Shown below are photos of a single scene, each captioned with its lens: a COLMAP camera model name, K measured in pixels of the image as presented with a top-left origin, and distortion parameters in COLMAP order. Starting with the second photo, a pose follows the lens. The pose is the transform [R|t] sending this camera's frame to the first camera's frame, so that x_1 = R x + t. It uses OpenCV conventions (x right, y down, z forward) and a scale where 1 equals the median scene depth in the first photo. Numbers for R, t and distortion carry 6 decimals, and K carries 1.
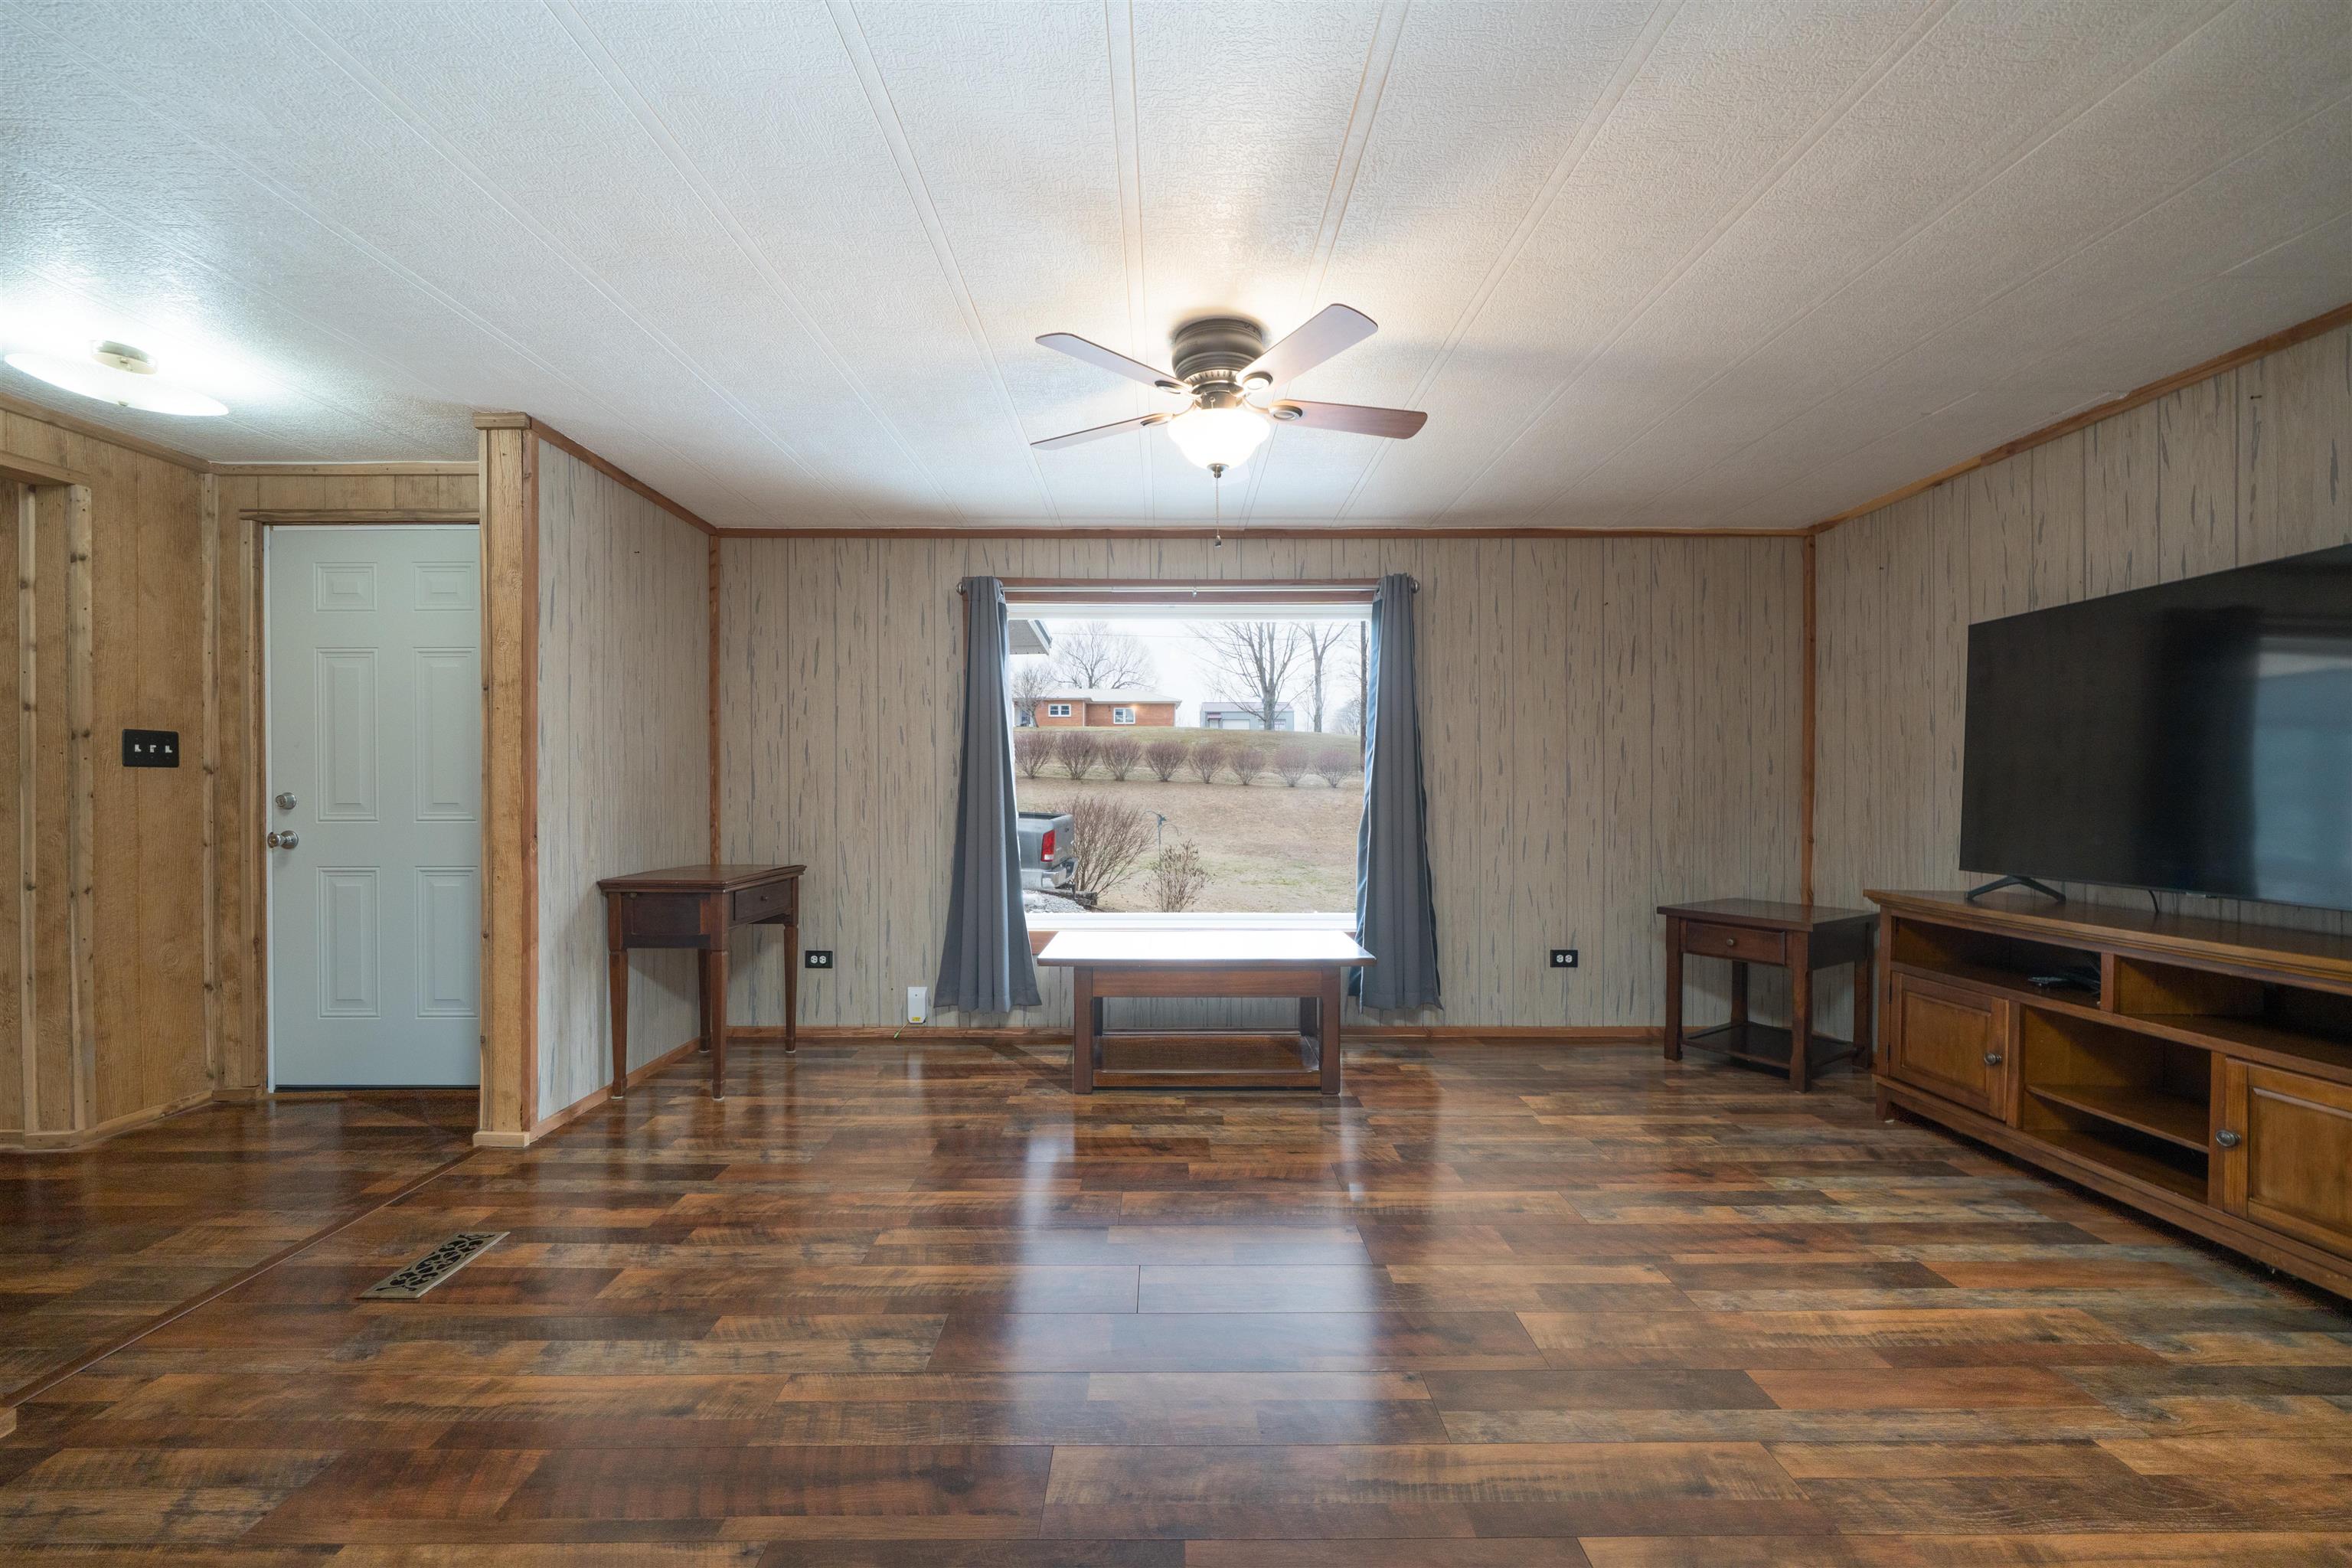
lens RADIAL K [[908.8, 0, 1155.6], [0, 908.8, 780.0], [0, 0, 1]] dist [-0.003837, 0.000293]
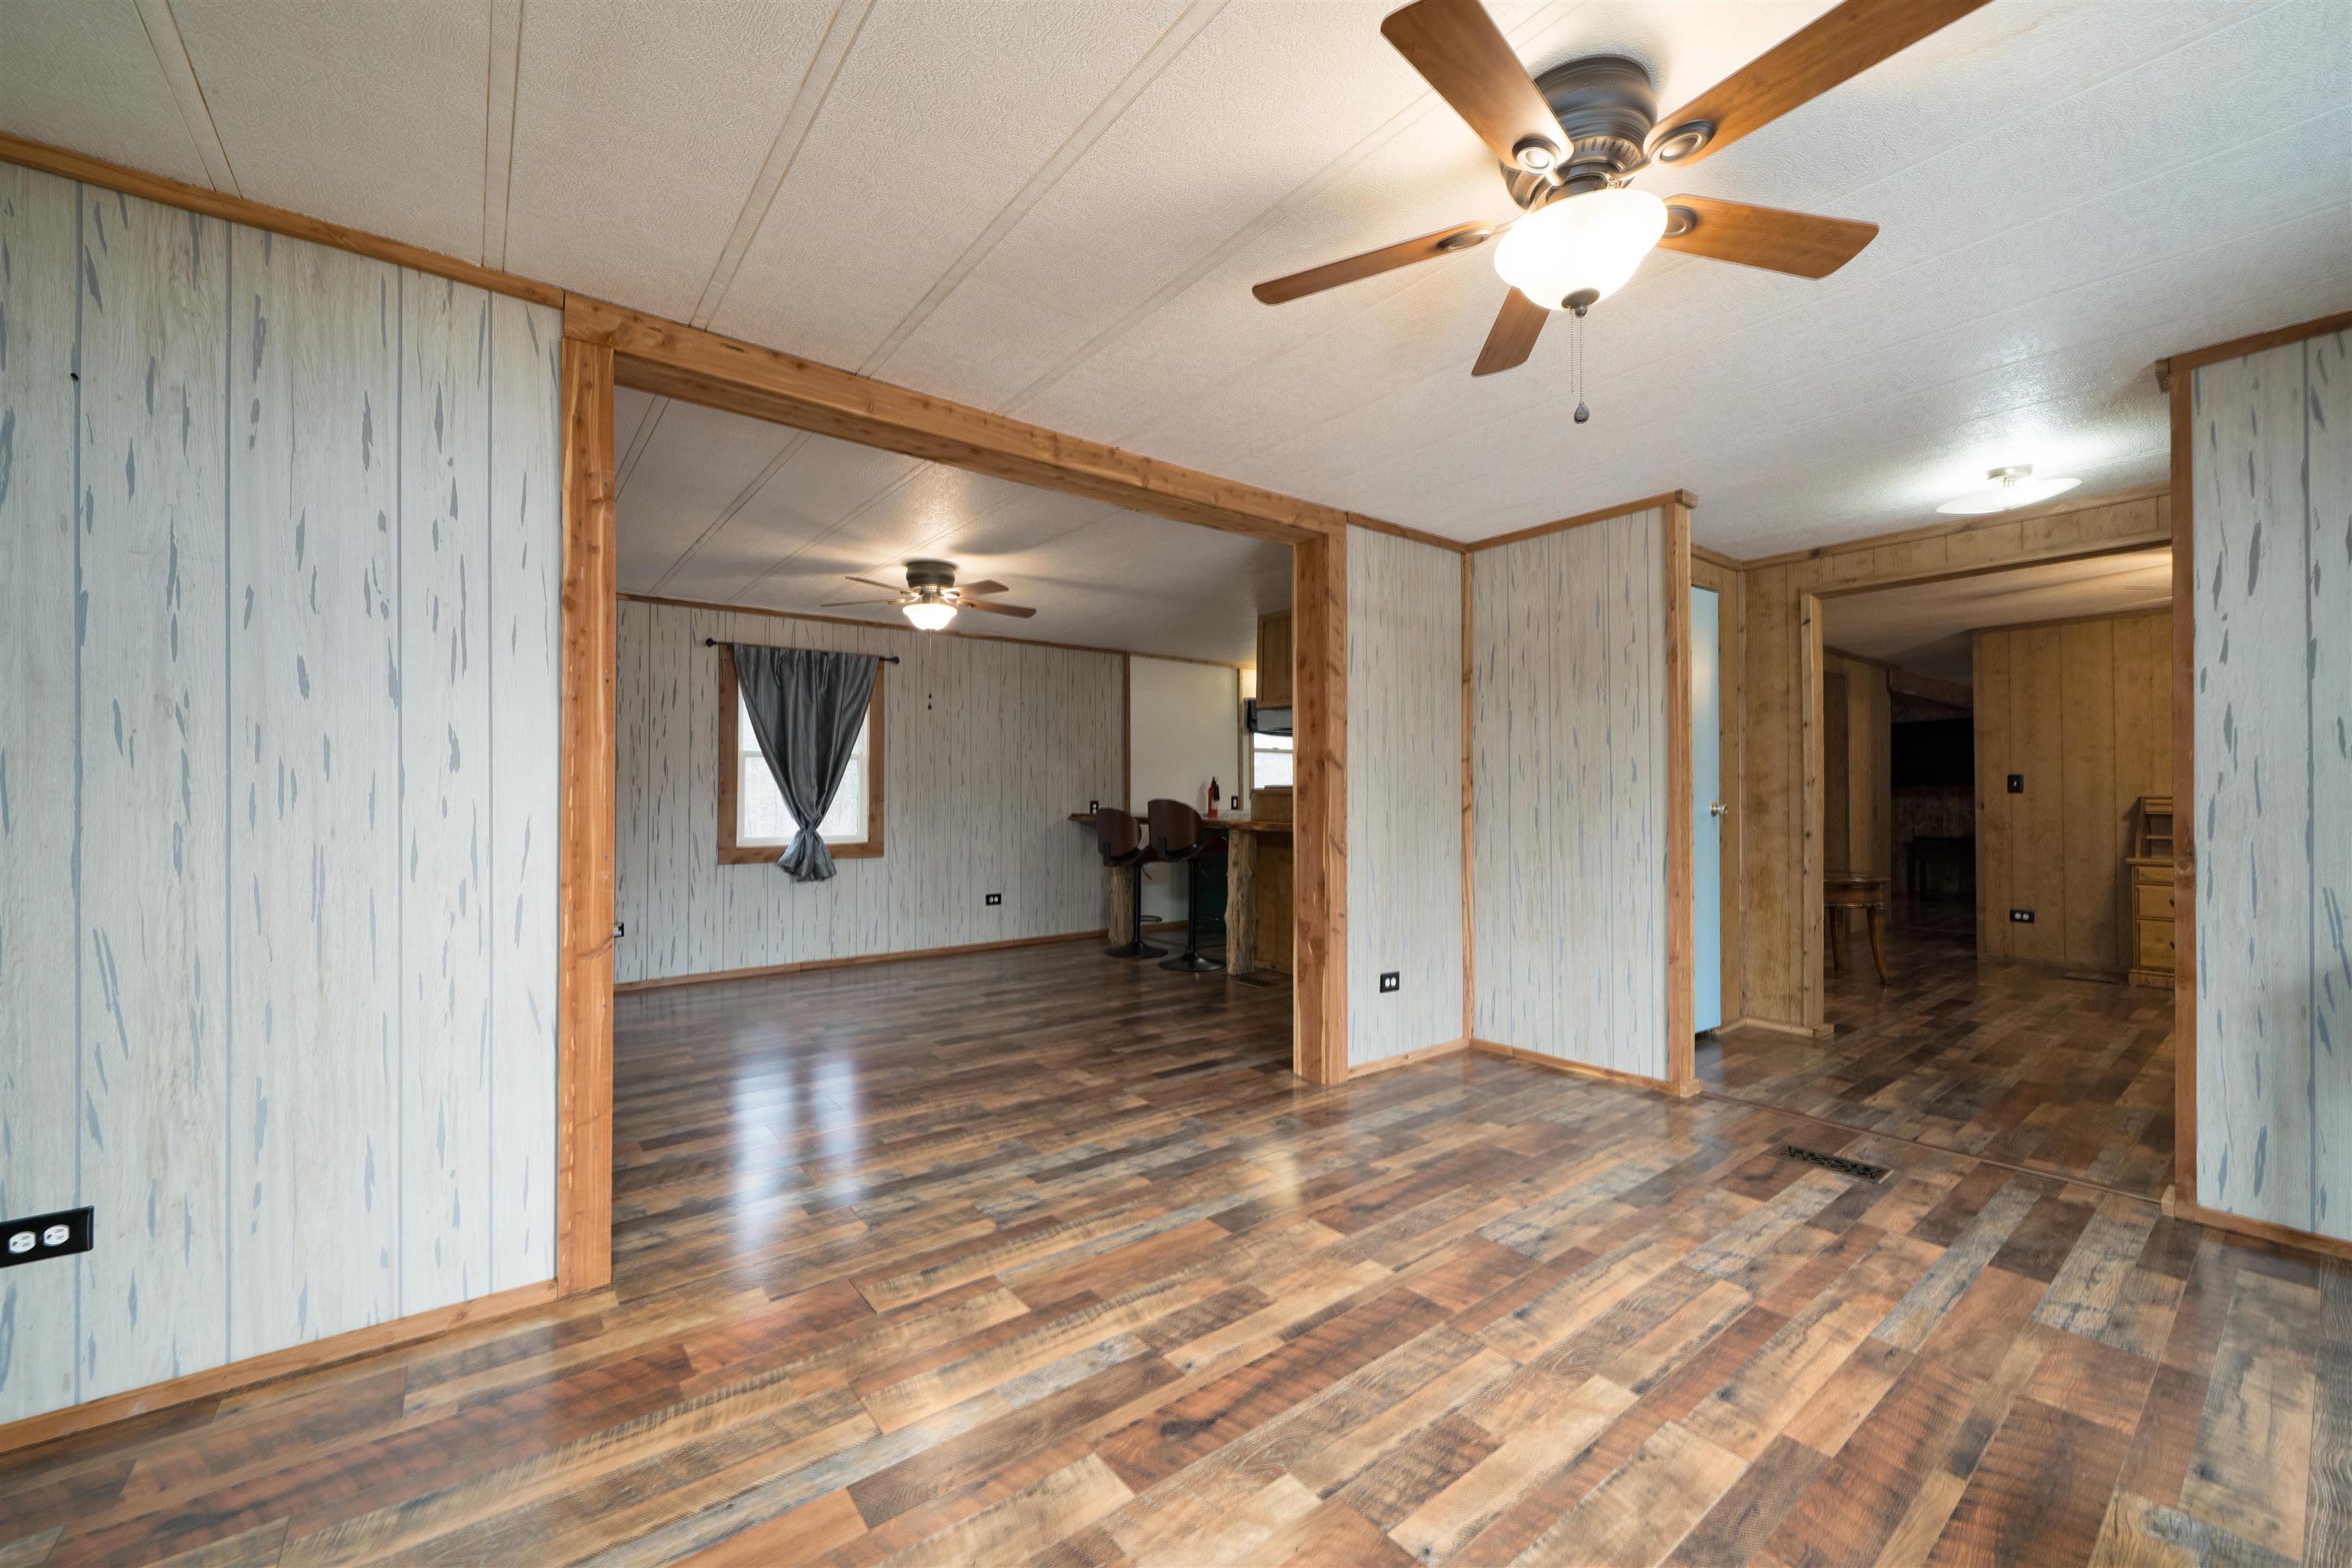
lens RADIAL K [[908.8, 0, 1169.7], [0, 908.8, 789.0], [0, 0, 1]] dist [-0.003837, 0.000293]
pose [[-0.789198, -0.002426, -0.614135, 0.548330], [0.006393, 0.999906, -0.012164, 0.006276], [0.614106, -0.013526, -0.789108, 1.060795]]
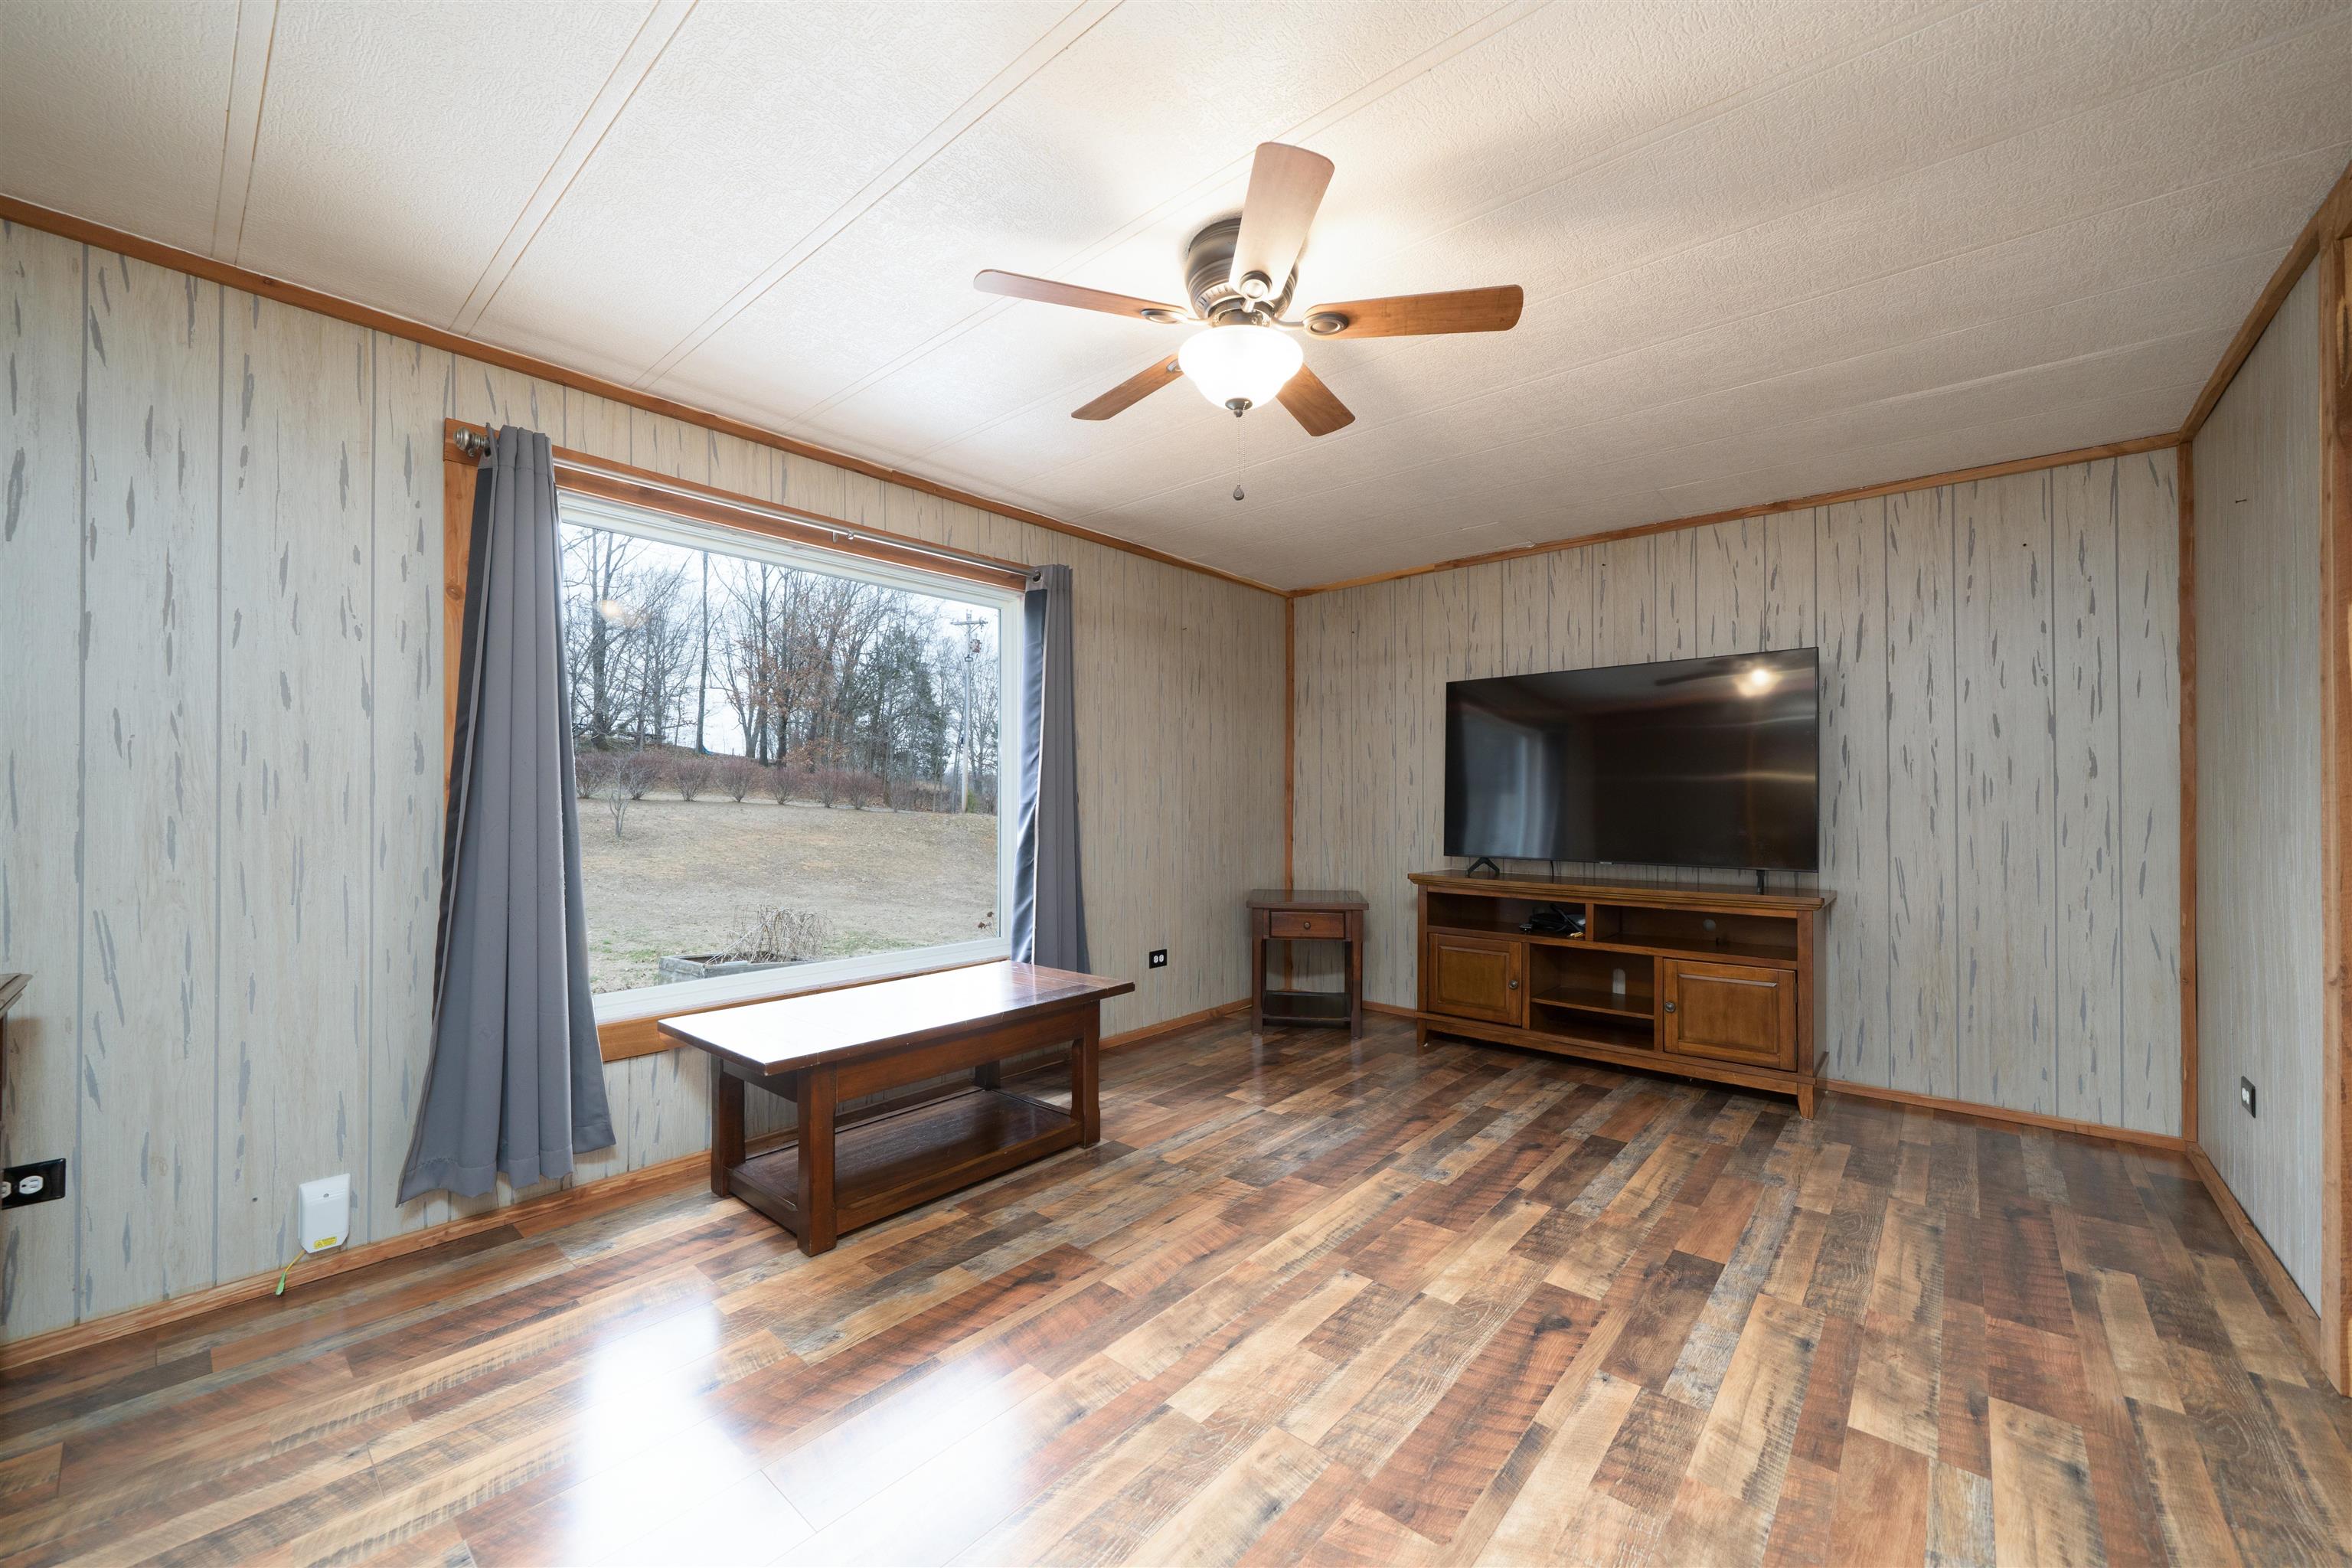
lens RADIAL K [[908.8, 0, 1168.4], [0, 908.8, 785.7], [0, 0, 1]] dist [-0.003837, 0.000293]
pose [[0.654425, 0.010951, 0.756048, -0.472092], [-0.007584, 0.999940, -0.007920, 0.005523], [-0.756089, -0.000550, 0.654469, 0.413087]]
